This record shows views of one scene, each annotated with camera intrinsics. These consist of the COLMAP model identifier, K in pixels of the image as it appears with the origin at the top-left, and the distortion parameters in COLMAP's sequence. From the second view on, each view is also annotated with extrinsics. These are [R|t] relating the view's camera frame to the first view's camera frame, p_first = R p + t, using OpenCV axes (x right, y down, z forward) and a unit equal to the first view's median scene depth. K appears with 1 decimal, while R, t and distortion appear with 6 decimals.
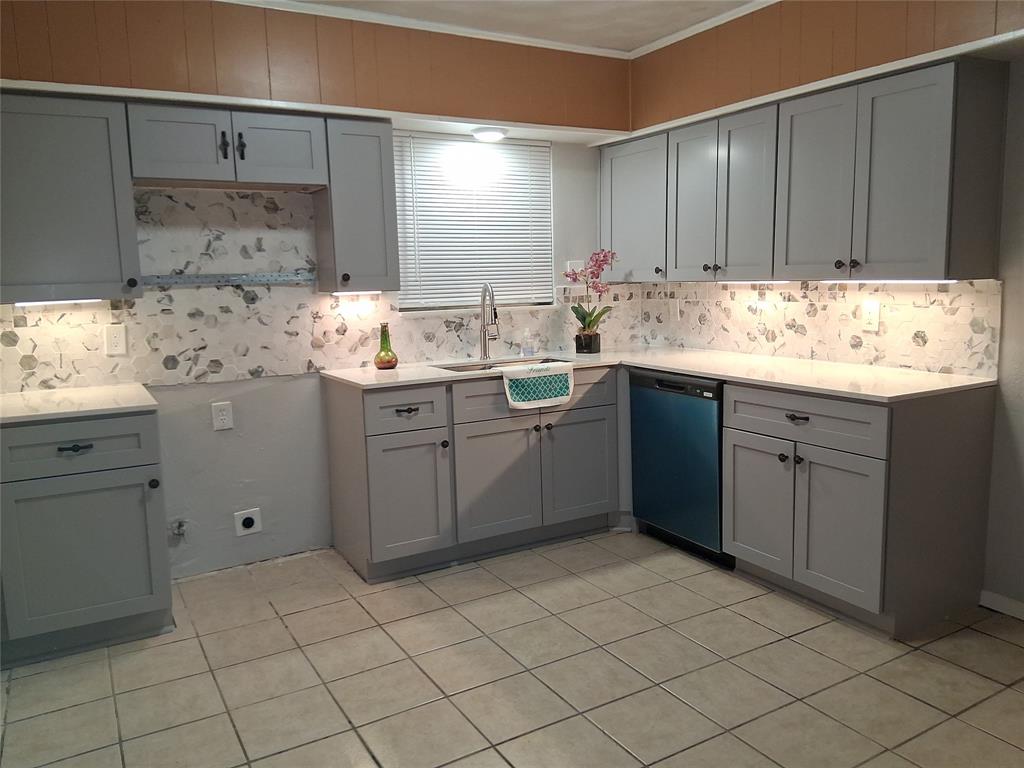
lens RADIAL K [[762.6, 0, 512.0], [0, 762.6, 384.0], [0, 0, 1]] dist [0.126602, -0.210133]
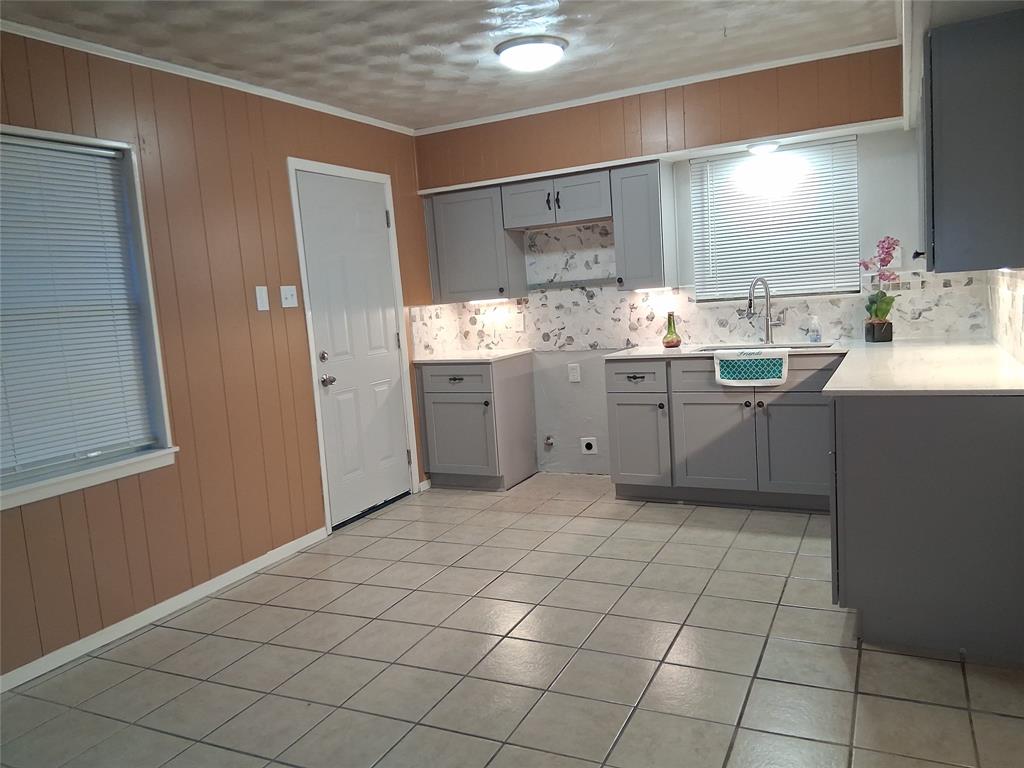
lens RADIAL K [[762.6, 0, 512.0], [0, 762.6, 384.0], [0, 0, 1]] dist [0.126602, -0.210133]
pose [[0.549423, 0.084438, -0.831267, 0.827549], [-0.061843, 0.996261, 0.060323, -0.021158], [0.833253, 0.018265, 0.552591, 0.061105]]
